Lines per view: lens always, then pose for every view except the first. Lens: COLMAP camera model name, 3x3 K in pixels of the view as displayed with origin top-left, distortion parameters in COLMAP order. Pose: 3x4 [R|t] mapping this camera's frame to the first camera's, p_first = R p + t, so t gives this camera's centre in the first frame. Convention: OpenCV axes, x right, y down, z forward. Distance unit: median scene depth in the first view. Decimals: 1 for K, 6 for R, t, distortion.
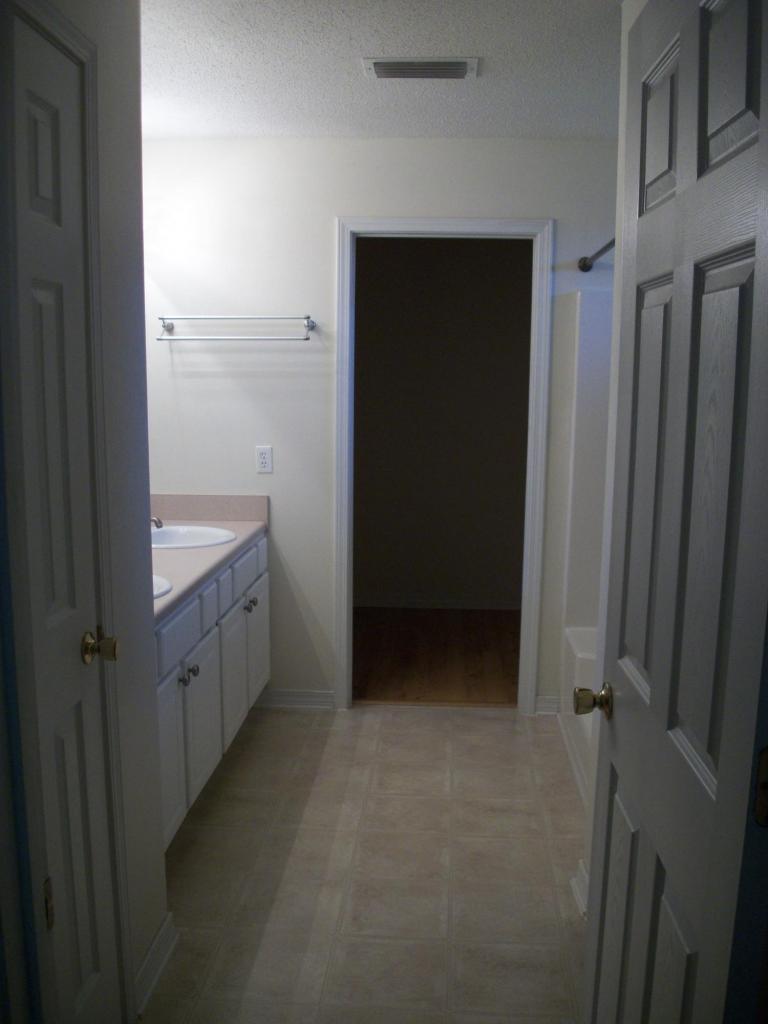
lens RADIAL K [[969.2, 0, 380.4], [0, 969.2, 514.4], [0, 0, 1]] dist [-0.140084, 0.000000]
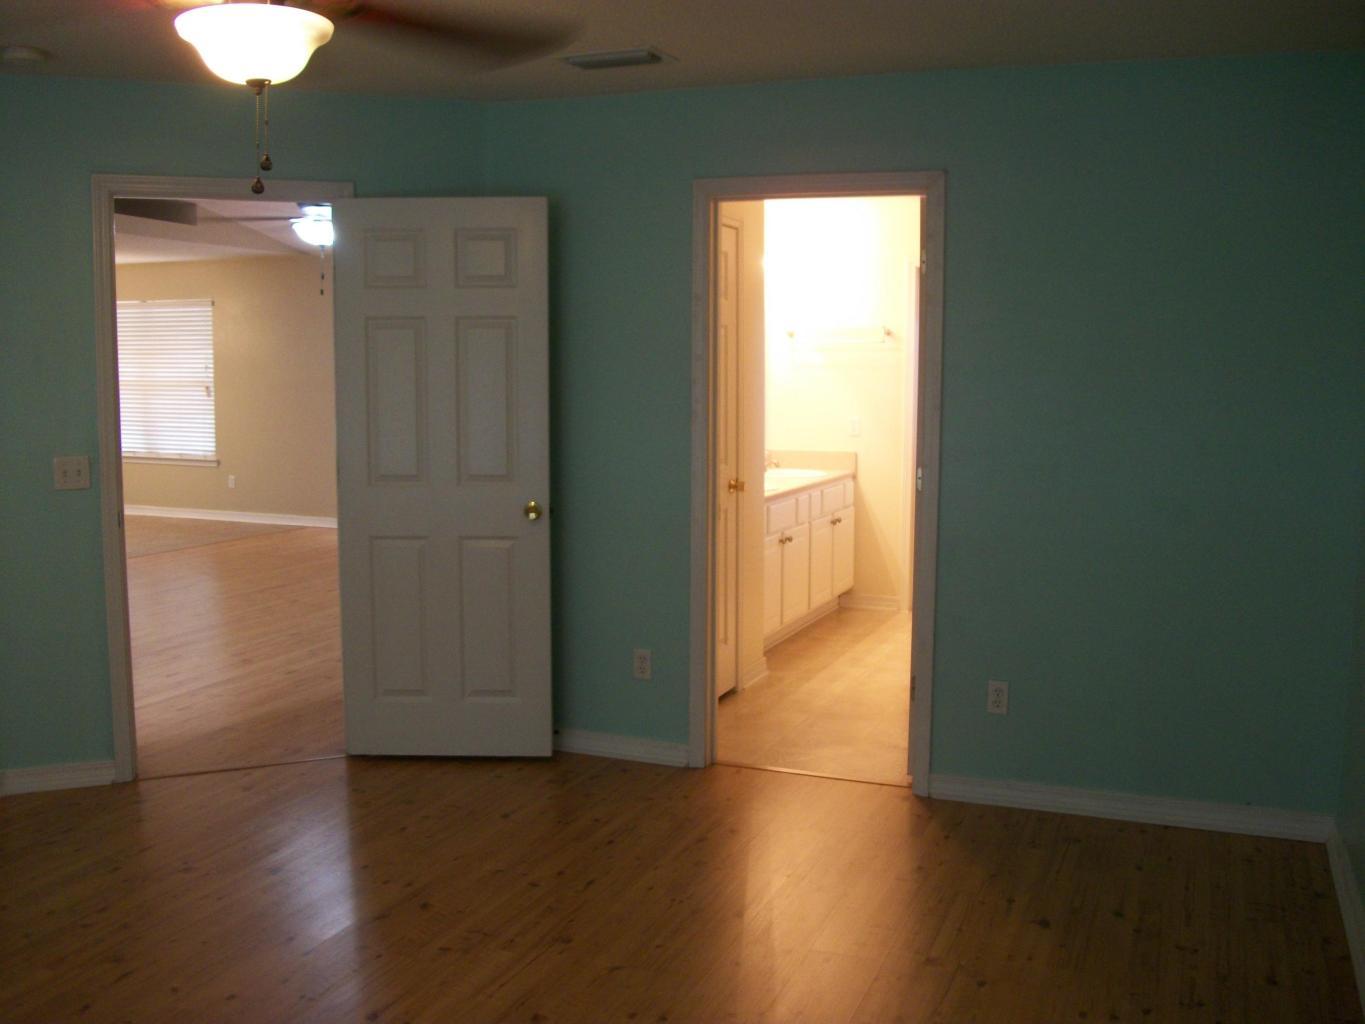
lens RADIAL K [[1291.9, 0, 684.0], [0, 1291.9, 511.8], [0, 0, 1]] dist [-0.140084, 0.000000]
pose [[0.945985, 0.035013, -0.322315, 0.260978], [-0.046053, 0.998582, -0.026688, 0.132386], [0.320924, 0.040090, 0.946256, -0.875669]]
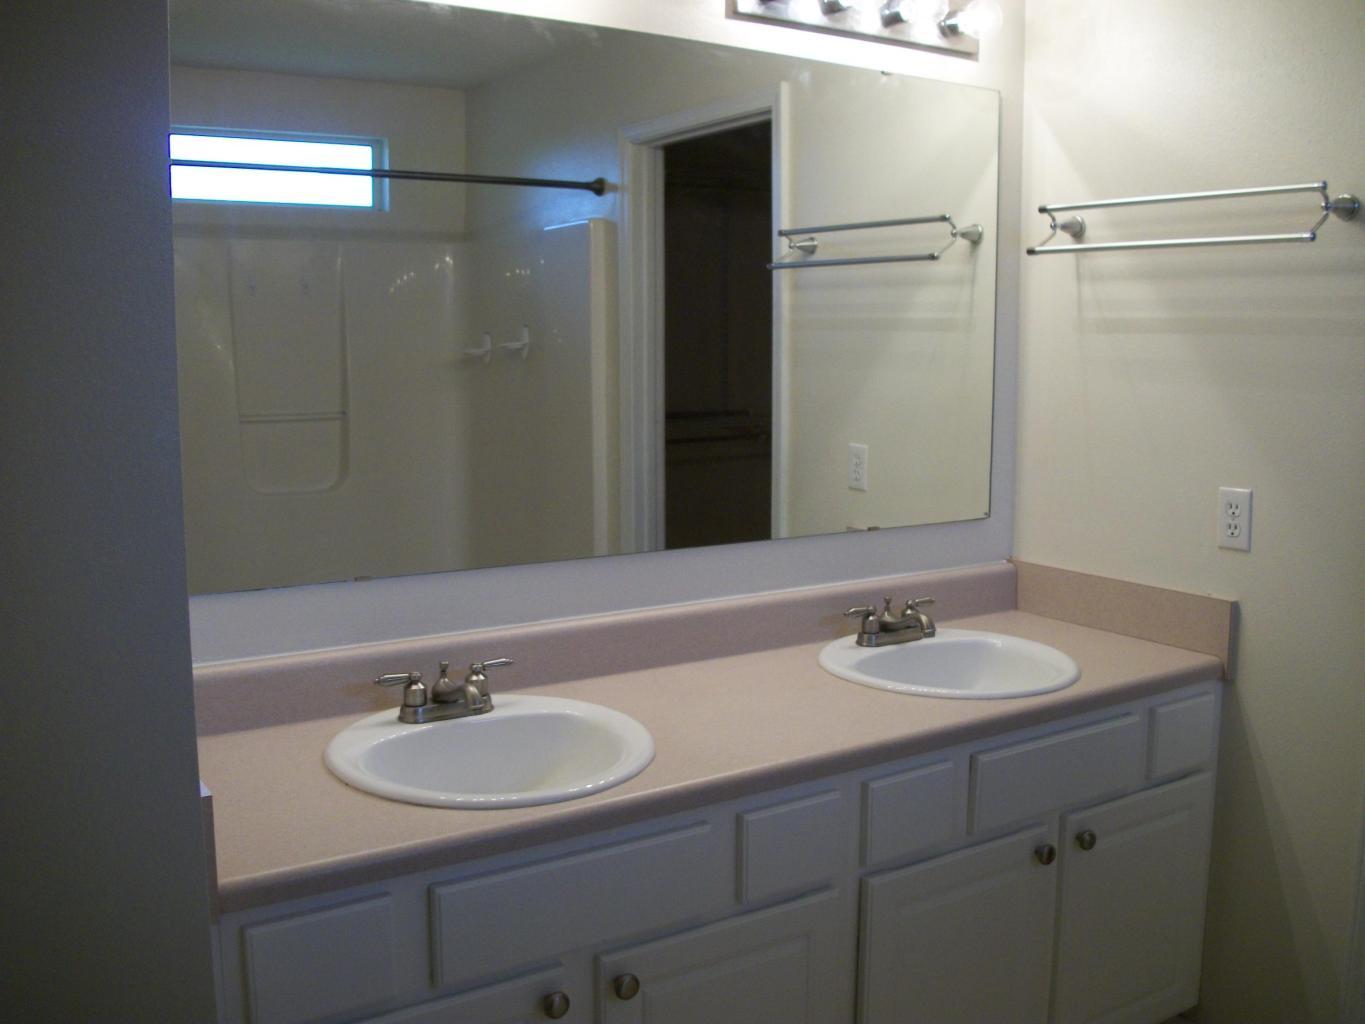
lens RADIAL K [[1291.9, 0, 683.4], [0, 1291.9, 506.3], [0, 0, 1]] dist [-0.140084, 0.000000]
pose [[0.578180, 0.099932, -0.809766, 0.201361], [-0.109538, 0.992994, 0.044332, -0.061270], [0.808523, 0.063068, 0.585076, 0.468470]]
